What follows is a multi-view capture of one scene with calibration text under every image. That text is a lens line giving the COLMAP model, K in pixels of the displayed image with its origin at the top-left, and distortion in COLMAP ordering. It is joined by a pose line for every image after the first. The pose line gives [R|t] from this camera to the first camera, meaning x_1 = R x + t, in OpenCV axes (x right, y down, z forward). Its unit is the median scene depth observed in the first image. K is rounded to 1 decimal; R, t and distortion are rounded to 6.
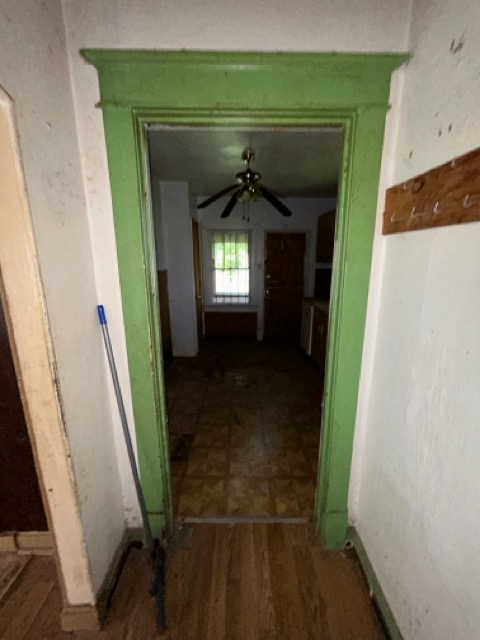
lens RADIAL K [[261.6, 0, 239.7], [0, 261.6, 321.2], [0, 0, 1]] dist [-0.000220, 0.000580]
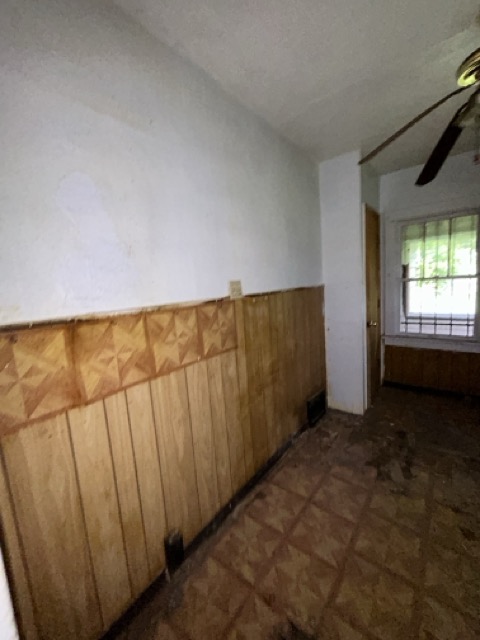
lens RADIAL K [[261.6, 0, 236.9], [0, 261.6, 318.8], [0, 0, 1]] dist [-0.000220, 0.000580]
pose [[0.771214, 0.032205, -0.635761, -0.002579], [-0.074927, 0.996370, -0.040418, -0.047565], [0.632152, 0.078807, 0.770827, 0.249243]]
